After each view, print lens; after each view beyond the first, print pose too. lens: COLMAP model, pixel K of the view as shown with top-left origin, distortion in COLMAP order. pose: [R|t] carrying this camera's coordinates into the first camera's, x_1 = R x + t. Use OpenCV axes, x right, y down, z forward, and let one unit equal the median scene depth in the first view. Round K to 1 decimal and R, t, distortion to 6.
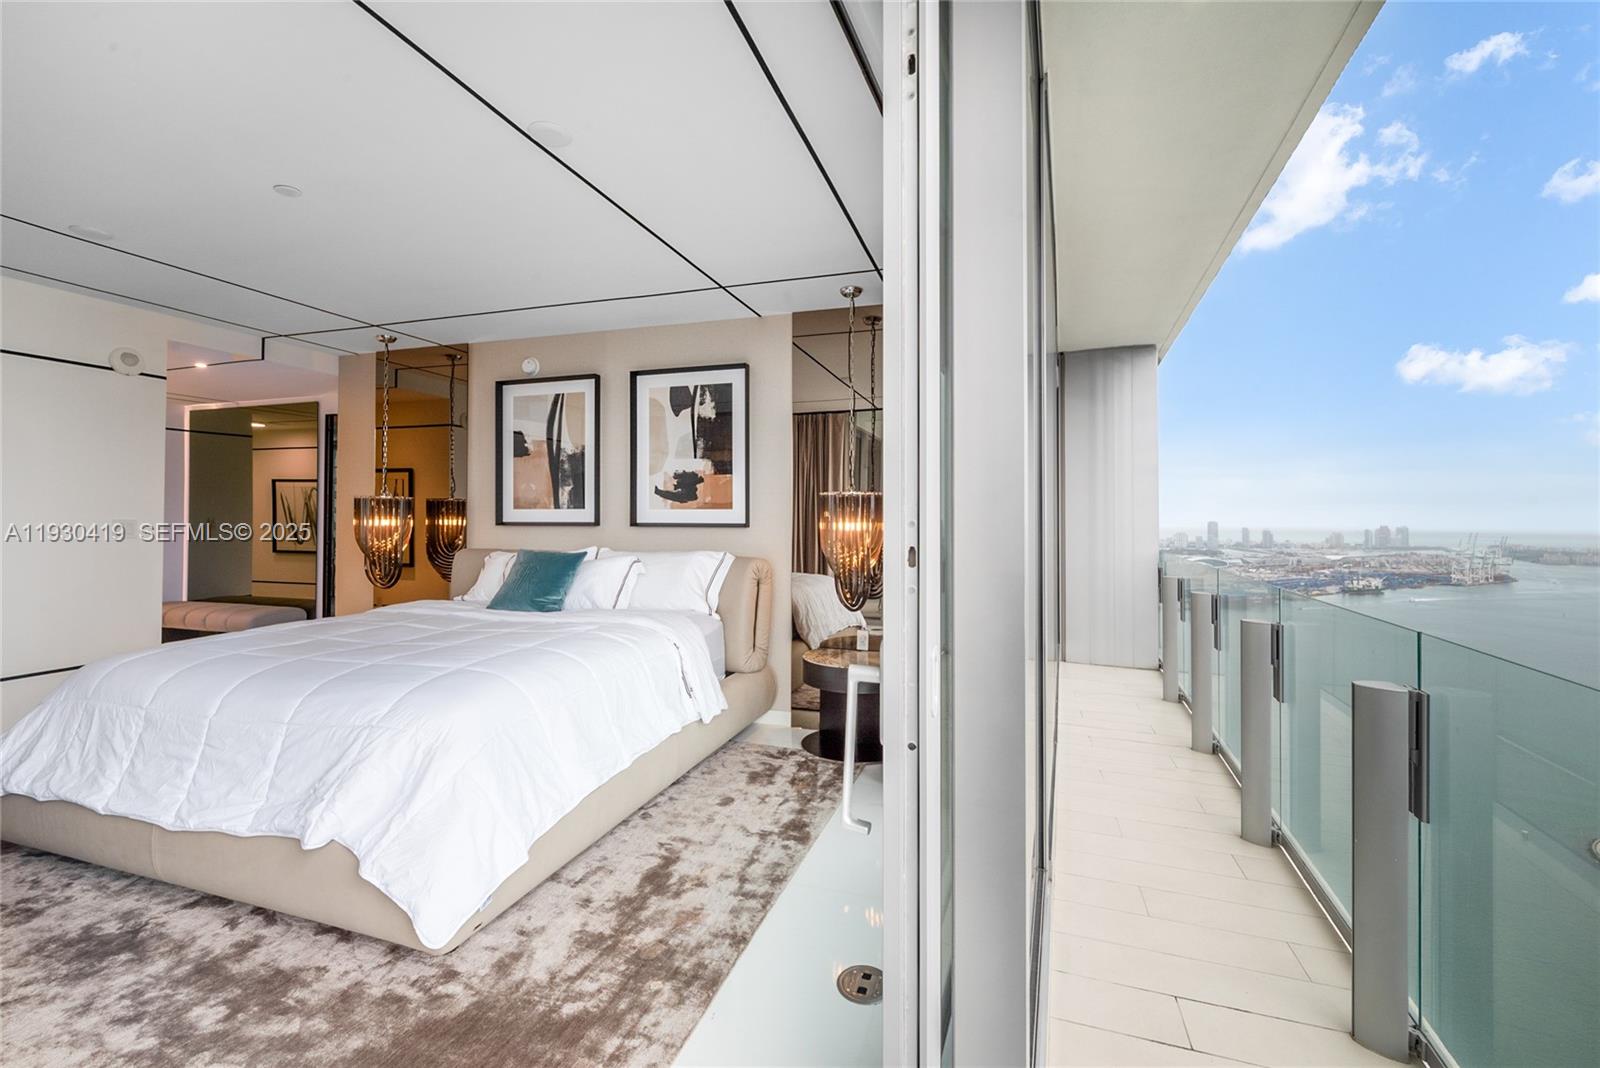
lens RADIAL K [[670.2, 0, 817.1], [0, 670.2, 500.8], [0, 0, 1]] dist [-0.001585, -0.000065]
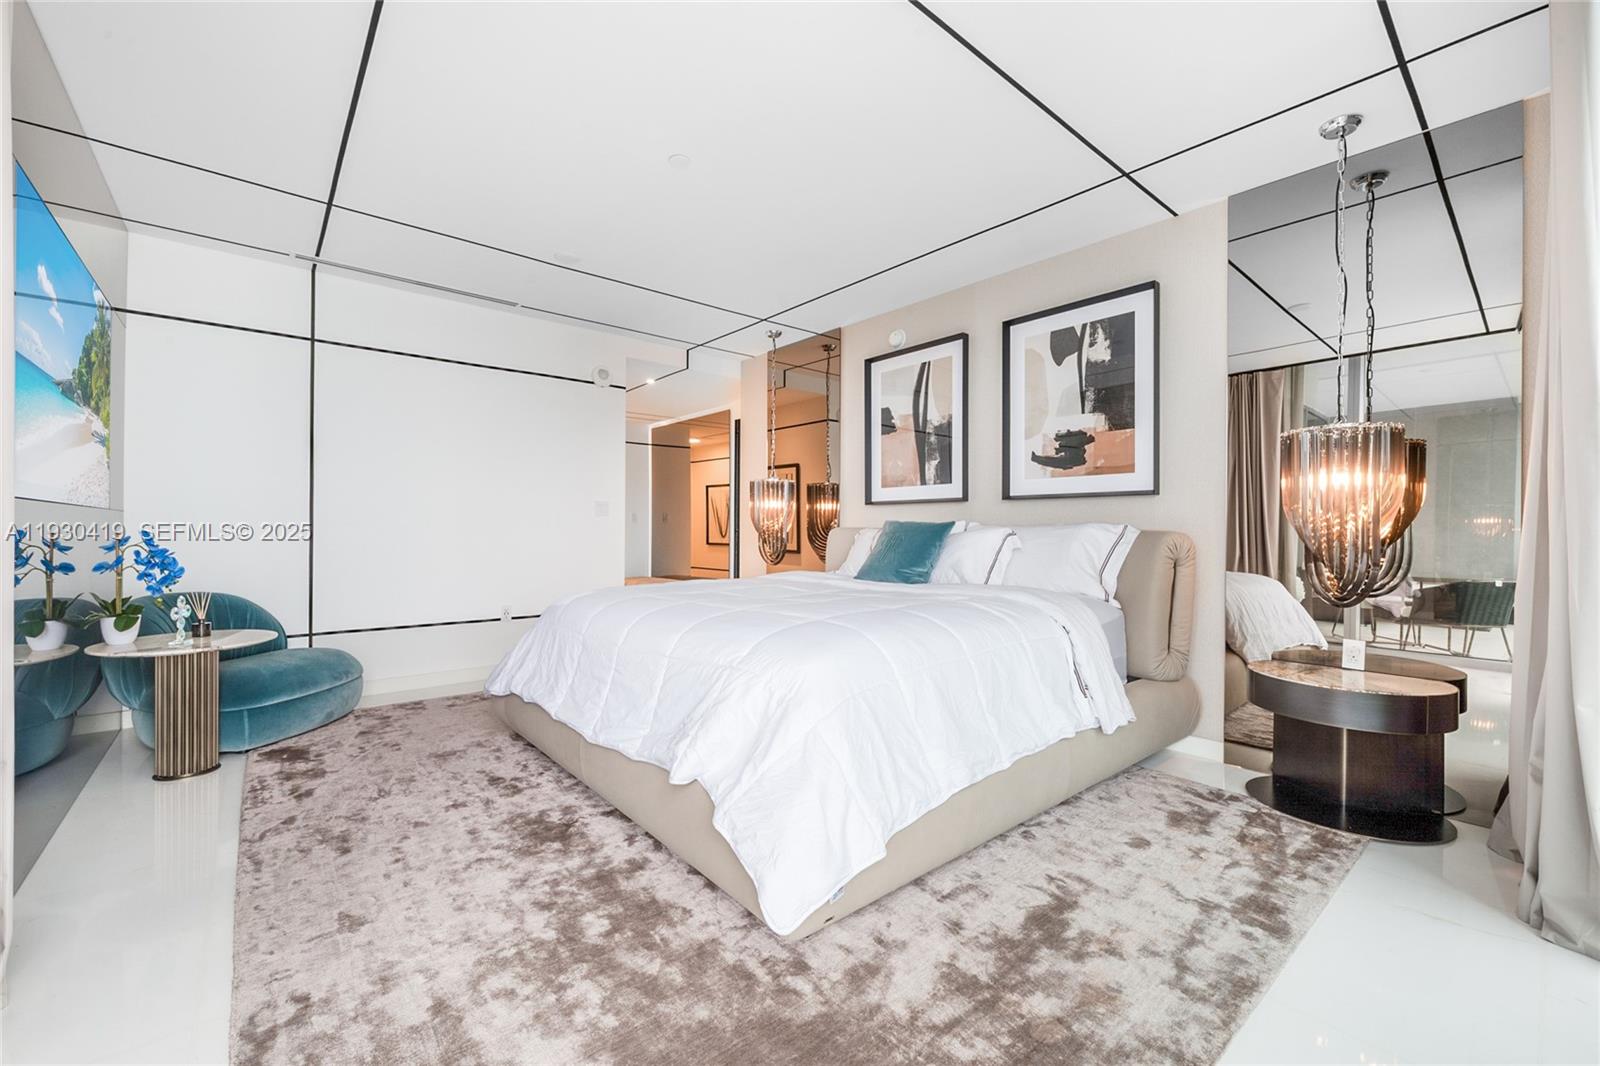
lens RADIAL K [[630.1, 0, 807.9], [0, 630.1, 538.6], [0, 0, 1]] dist [-0.000485, 0.000338]
pose [[0.849276, 0.002451, -0.527943, -0.087683], [0.003299, 0.999945, 0.009949, 0.115838], [0.527938, -0.010191, 0.849222, 0.242991]]
